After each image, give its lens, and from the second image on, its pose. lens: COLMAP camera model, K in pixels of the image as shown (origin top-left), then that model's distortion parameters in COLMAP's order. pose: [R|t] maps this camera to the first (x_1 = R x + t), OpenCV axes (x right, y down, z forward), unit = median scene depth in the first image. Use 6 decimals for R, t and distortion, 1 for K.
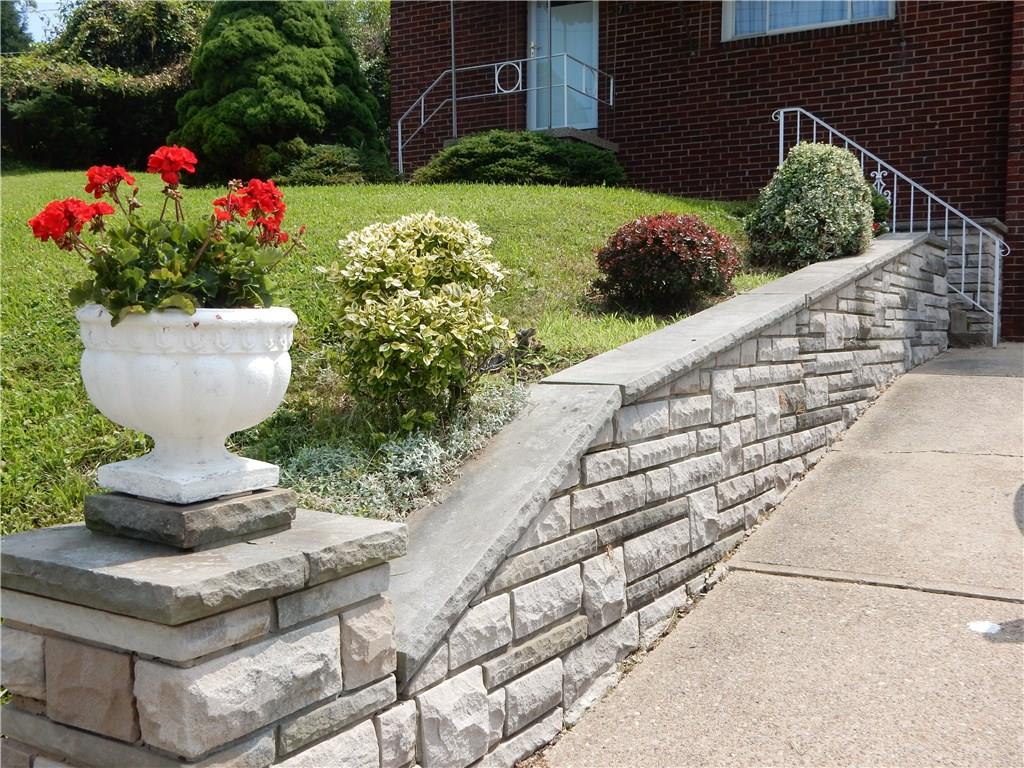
lens RADIAL K [[1076.9, 0, 514.7], [0, 1076.9, 382.5], [0, 0, 1]] dist [0.001420, 0.000000]
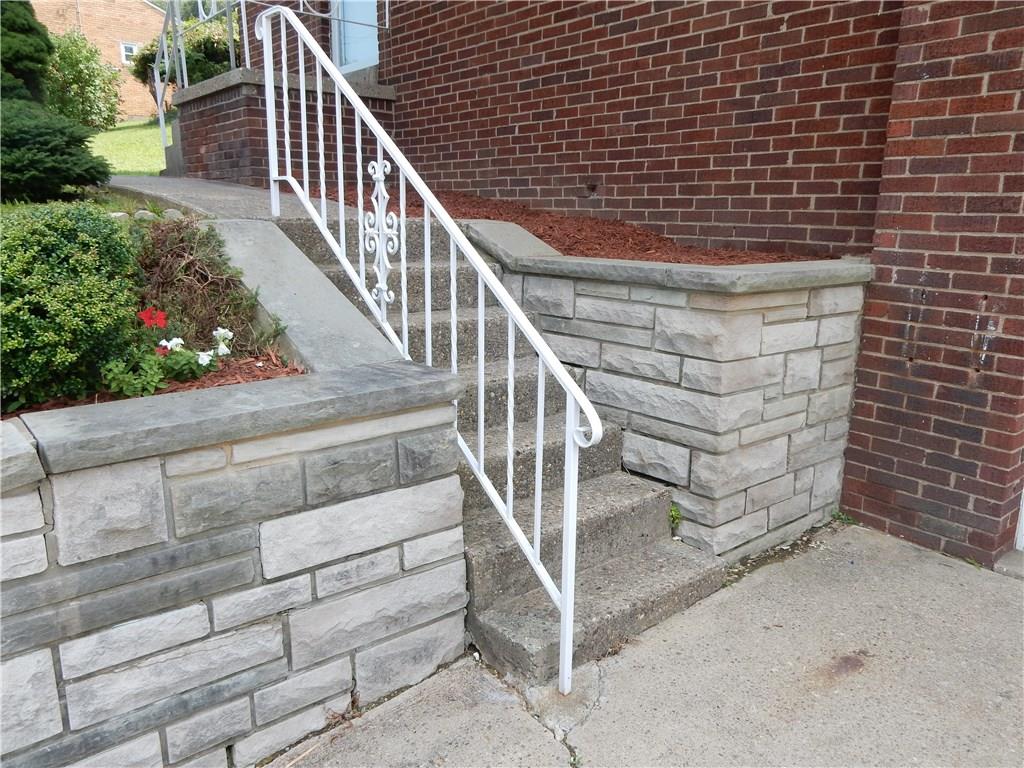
lens RADIAL K [[744.9, 0, 508.1], [0, 744.9, 387.8], [0, 0, 1]] dist [-0.008107, -0.000121]
pose [[0.932992, 0.092274, -0.347867, 0.407197], [-0.026752, 0.981680, 0.188649, -0.141348], [0.358901, -0.166702, 0.918368, 0.634501]]
